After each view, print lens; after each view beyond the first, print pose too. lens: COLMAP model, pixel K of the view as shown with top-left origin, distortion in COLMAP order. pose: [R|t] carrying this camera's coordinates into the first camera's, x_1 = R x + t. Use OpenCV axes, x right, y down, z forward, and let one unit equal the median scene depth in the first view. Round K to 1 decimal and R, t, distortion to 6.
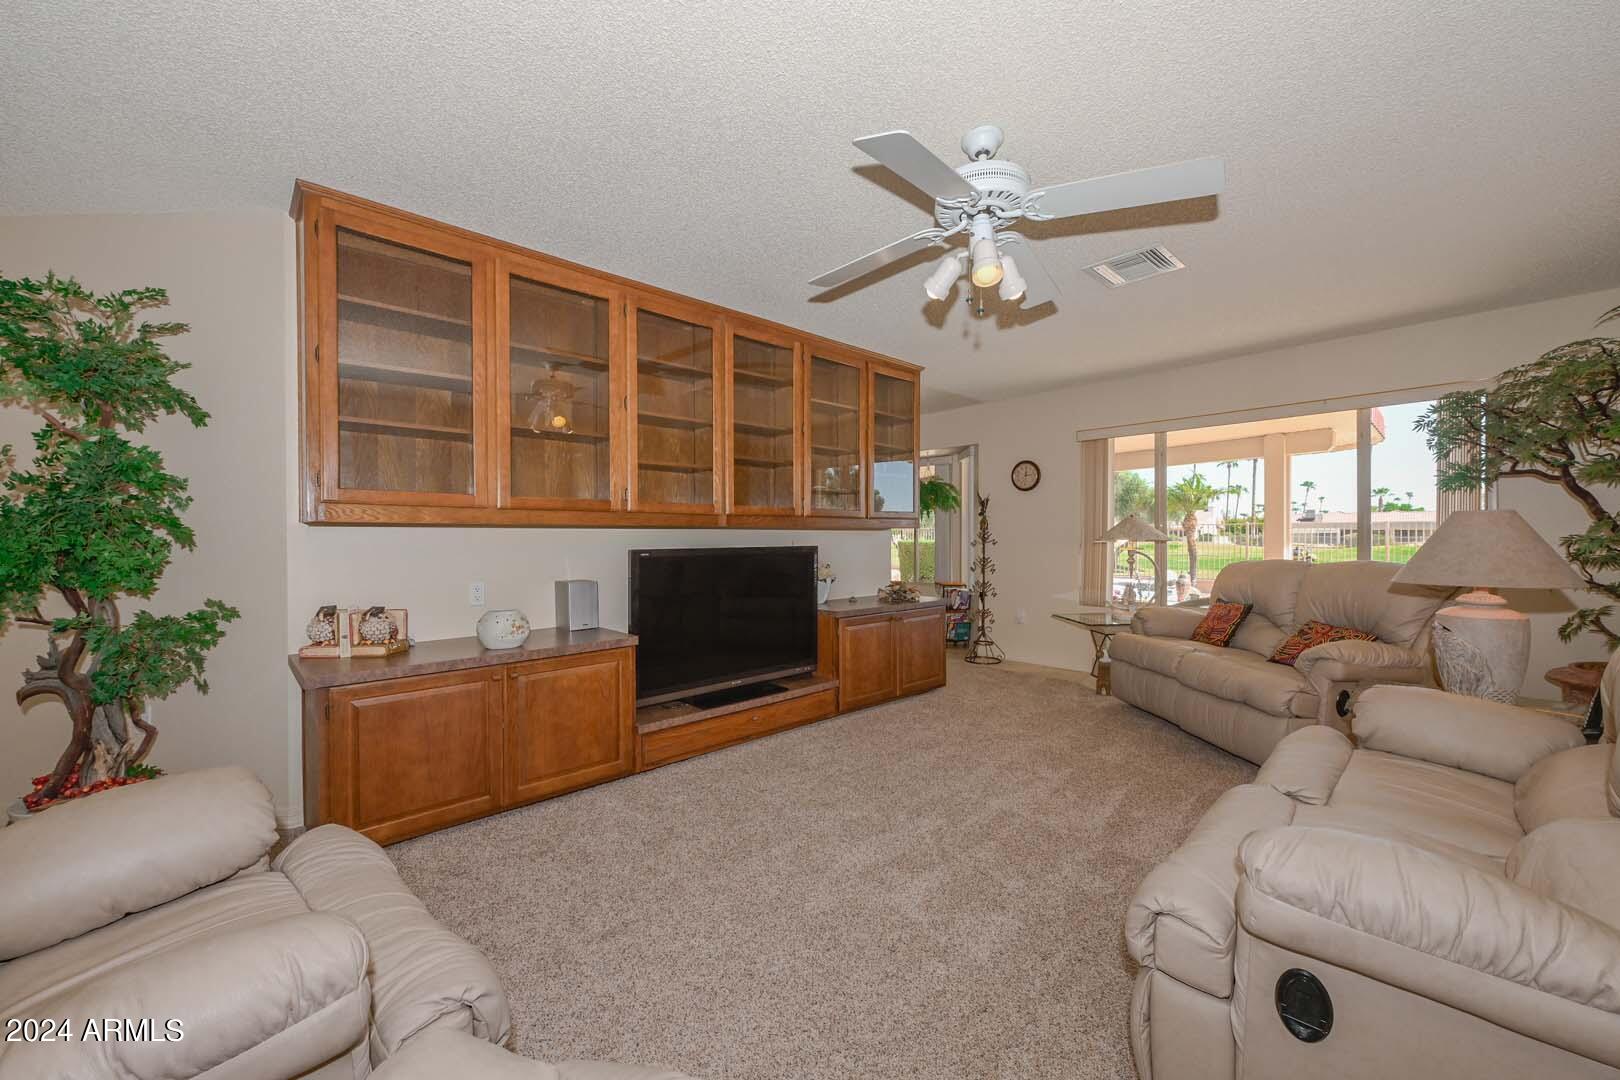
lens RADIAL K [[619.7, 0, 810.0], [0, 619.7, 540.0], [0, 0, 1]] dist [-0.000442, -0.000053]
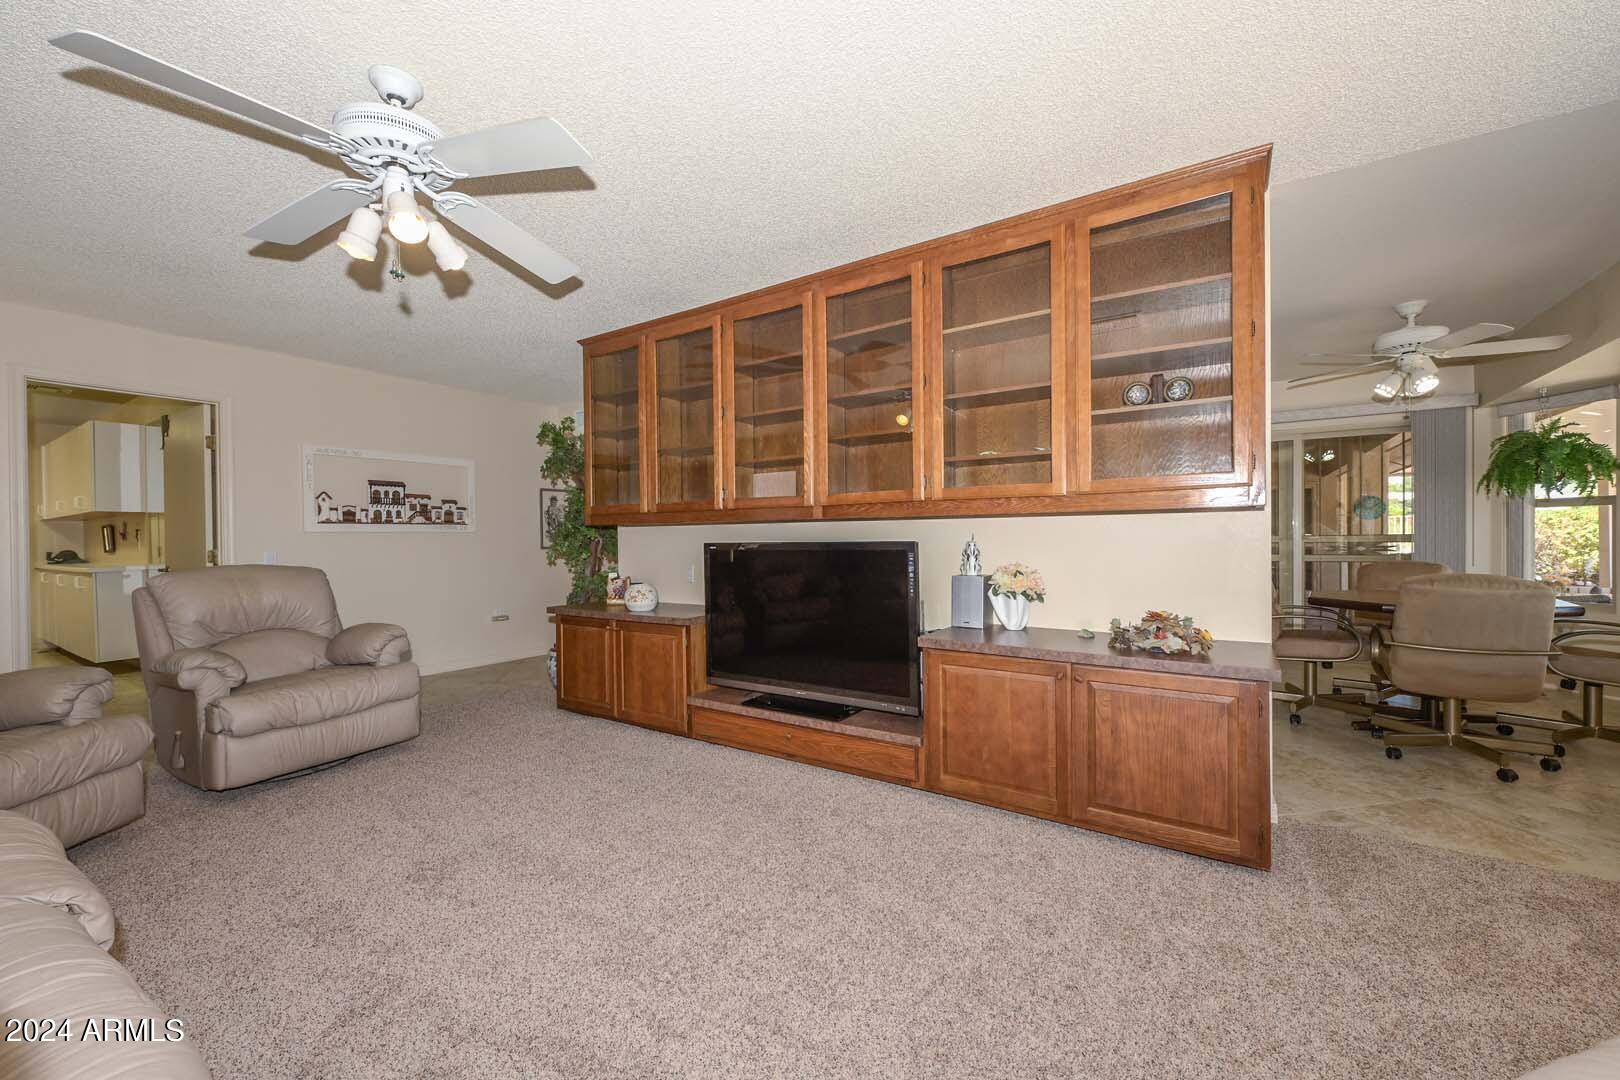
lens RADIAL K [[651.9, 0, 789.1], [0, 651.9, 538.0], [0, 0, 1]] dist [0.000733, 0.000035]
pose [[0.224214, 0.011209, -0.974475, 0.711273], [0.003422, 0.999919, 0.012289, -0.005608], [0.974534, -0.006090, 0.224157, 0.692543]]
